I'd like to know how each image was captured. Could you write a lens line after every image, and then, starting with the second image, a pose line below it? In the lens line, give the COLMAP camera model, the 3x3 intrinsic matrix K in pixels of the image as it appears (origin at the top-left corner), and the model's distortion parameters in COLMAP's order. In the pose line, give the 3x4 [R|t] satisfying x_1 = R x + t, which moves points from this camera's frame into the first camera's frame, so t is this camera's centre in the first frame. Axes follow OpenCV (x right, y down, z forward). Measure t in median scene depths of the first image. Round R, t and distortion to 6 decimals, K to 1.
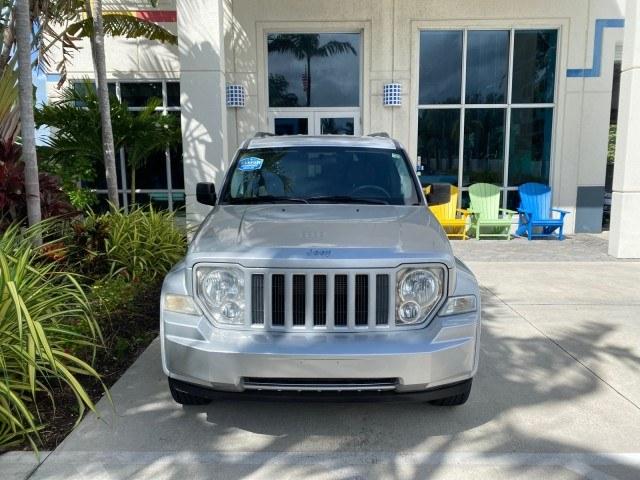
lens RADIAL K [[493.2, 0, 318.4], [0, 493.2, 238.8], [0, 0, 1]] dist [0.006828, -0.000670]
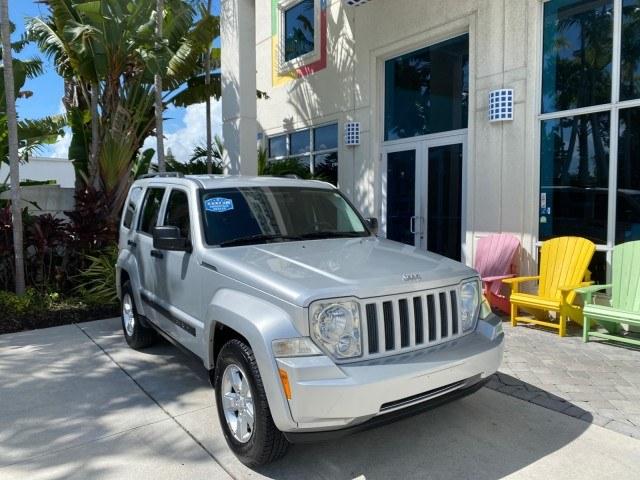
lens RADIAL K [[497.0, 0, 319.1], [0, 497.0, 238.4], [0, 0, 1]] dist [0.007823, -0.001709]
pose [[0.830279, -0.052429, 0.554877, -0.526216], [0.103836, 0.992686, -0.061577, -0.008248], [-0.547591, 0.108743, 0.829650, 0.111472]]
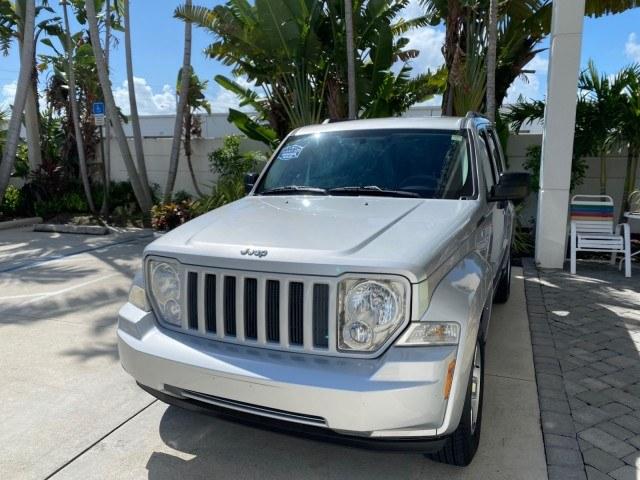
lens RADIAL K [[493.2, 0, 318.4], [0, 493.2, 238.8], [0, 0, 1]] dist [0.006828, -0.000670]
pose [[0.916833, 0.049083, -0.396243, 0.290512], [-0.045405, 0.998794, 0.018663, -0.010322], [0.396681, 0.000881, 0.917956, 0.177872]]
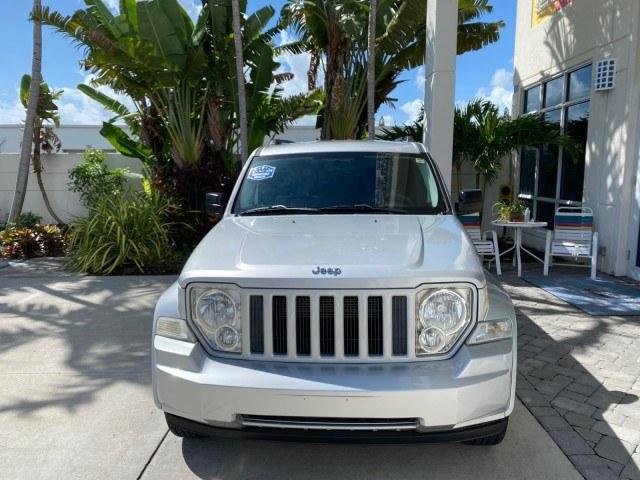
lens RADIAL K [[493.2, 0, 318.4], [0, 493.2, 238.8], [0, 0, 1]] dist [0.006828, -0.000670]
pose [[0.997493, -0.007065, -0.070414, 0.033219], [0.005645, 0.999777, -0.020345, -0.007417], [0.070542, 0.019896, 0.997310, 0.084890]]
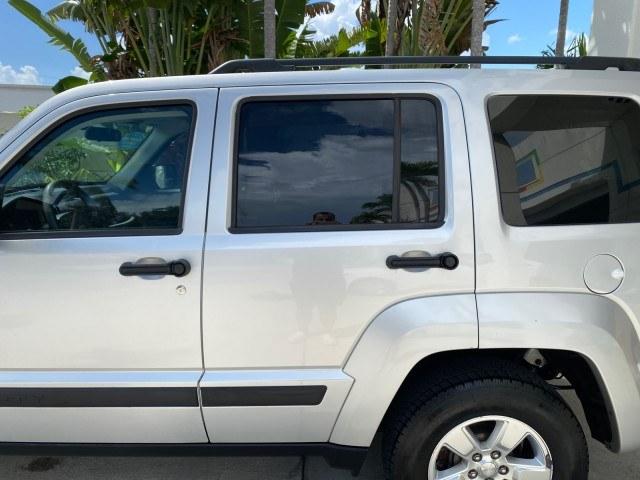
lens RADIAL K [[484.9, 0, 316.7], [0, 484.9, 240.5], [0, 0, 1]] dist [0.004063, -0.003311]
pose [[0.998877, 0.021826, -0.042055, -0.249317], [-0.020724, 0.999435, 0.026476, -0.131349], [0.042610, -0.025575, 0.998764, 0.891147]]
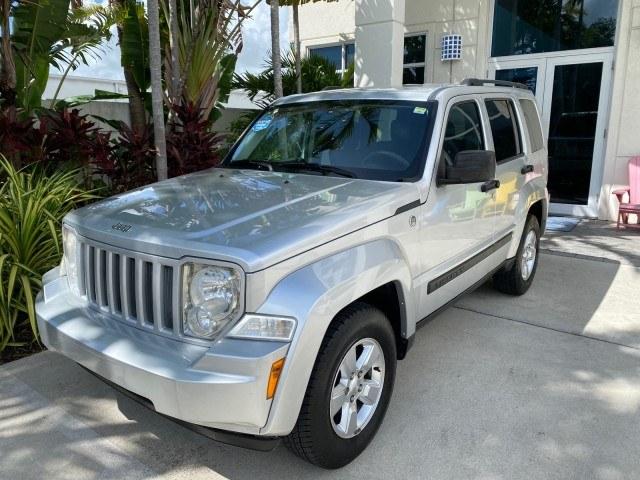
lens RADIAL K [[498.3, 0, 319.7], [0, 498.3, 239.7], [0, 0, 1]] dist [0.002998, 0.001277]
pose [[0.799064, 0.130686, -0.586871, 0.515714], [-0.088793, 0.991039, 0.099789, -0.044908], [0.594653, -0.027627, 0.803507, 0.340611]]
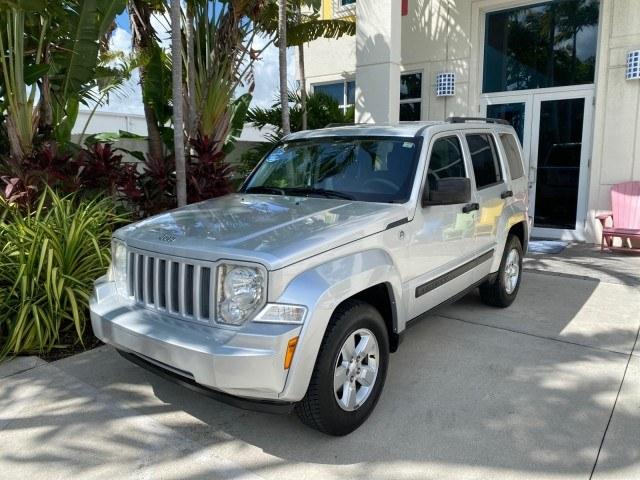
lens RADIAL K [[503.4, 0, 319.2], [0, 503.4, 240.1], [0, 0, 1]] dist [-0.001765, -0.004524]
pose [[0.794304, 0.094221, -0.600170, 0.604945], [-0.086320, 0.995381, 0.042023, -0.029024], [0.601357, 0.018428, 0.798768, 0.219052]]
